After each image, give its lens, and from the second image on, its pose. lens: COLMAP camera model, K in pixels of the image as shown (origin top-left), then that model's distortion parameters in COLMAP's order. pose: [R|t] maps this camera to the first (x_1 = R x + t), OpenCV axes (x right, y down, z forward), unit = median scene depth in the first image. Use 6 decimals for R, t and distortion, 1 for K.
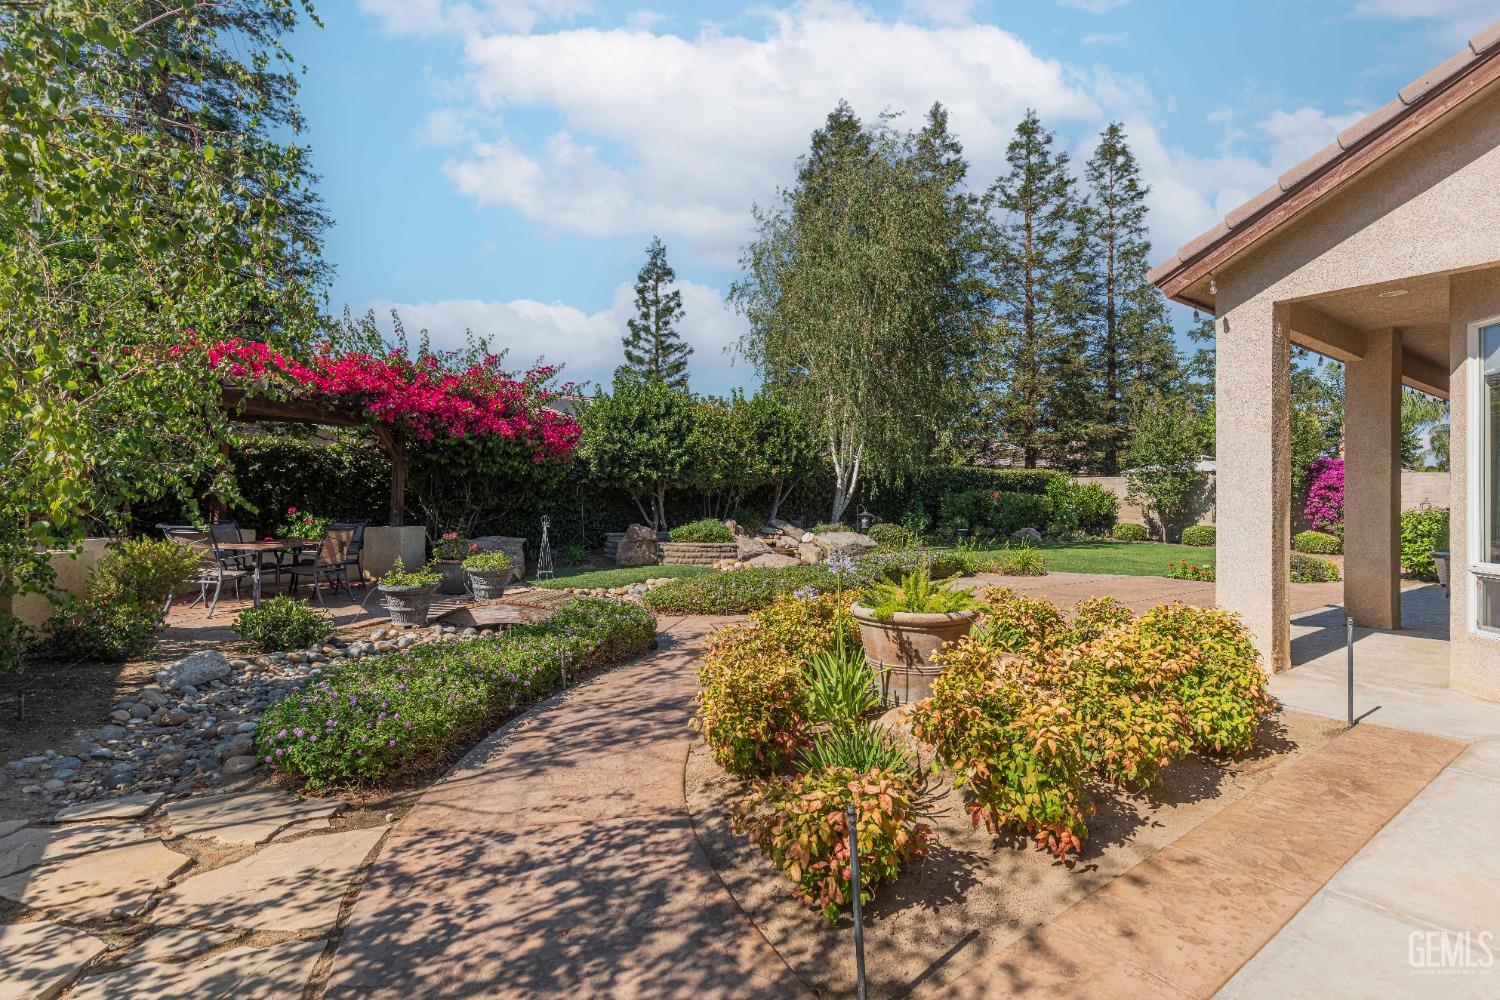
lens RADIAL K [[736.5, 0, 756.2], [0, 736.5, 493.0], [0, 0, 1]] dist [0.014709, -0.000859]
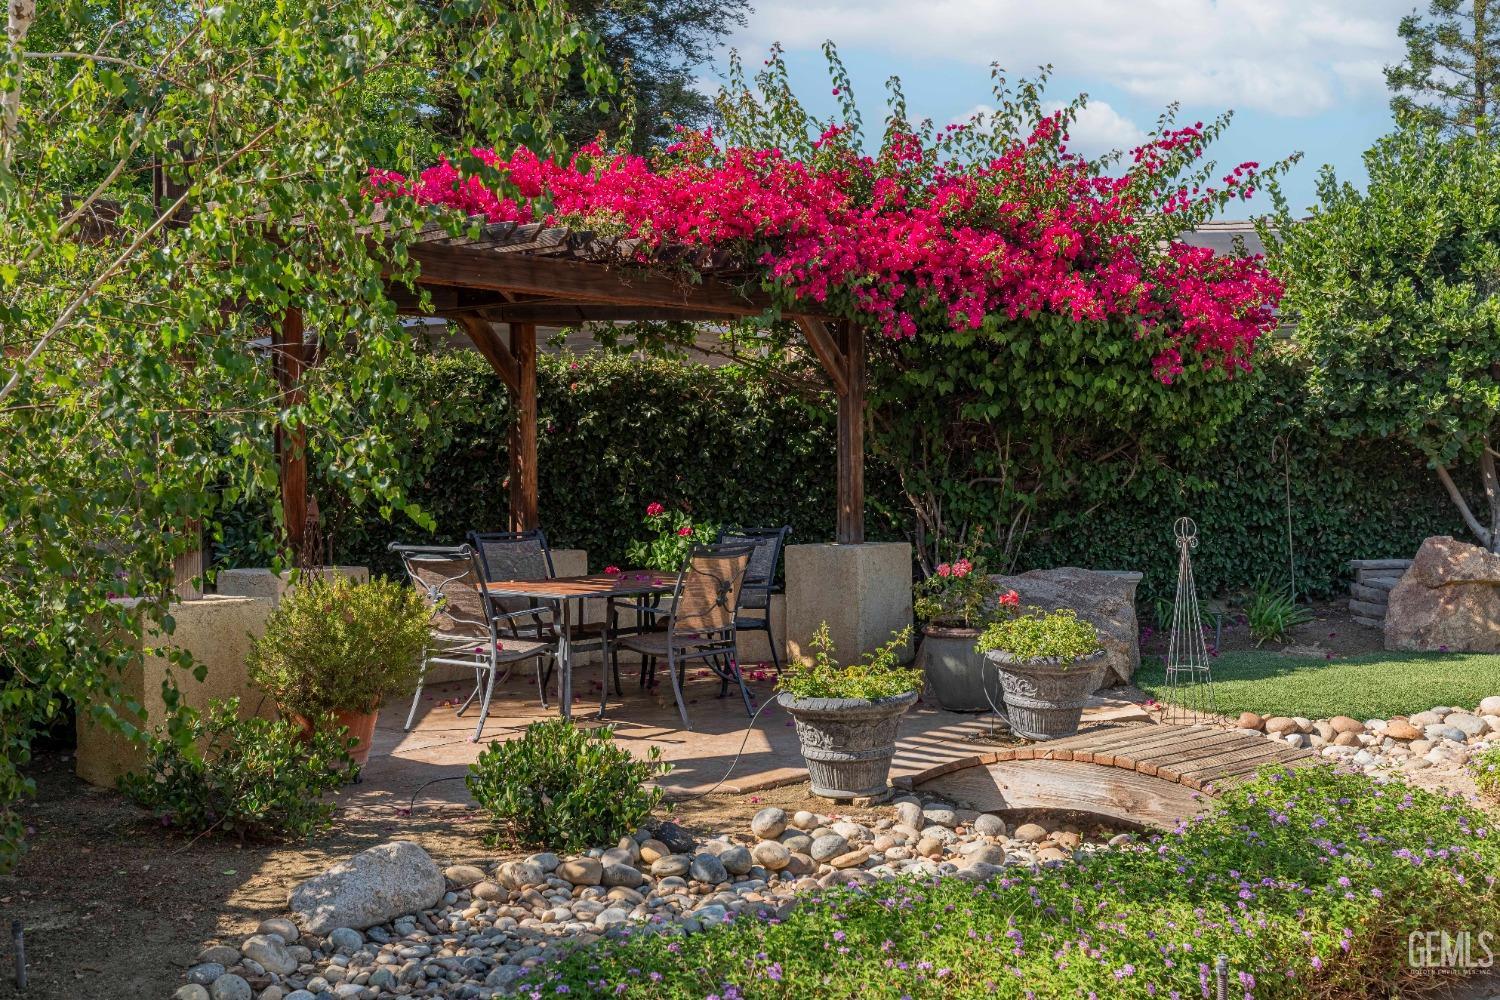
lens RADIAL K [[1564.2, 0, 747.9], [0, 1564.2, 495.1], [0, 0, 1]] dist [-0.002464, 0.000000]
pose [[0.842733, -0.013732, -0.538157, -0.043877], [0.026710, 0.999510, 0.016323, 0.000332], [0.537669, -0.028130, 0.842687, 0.204306]]
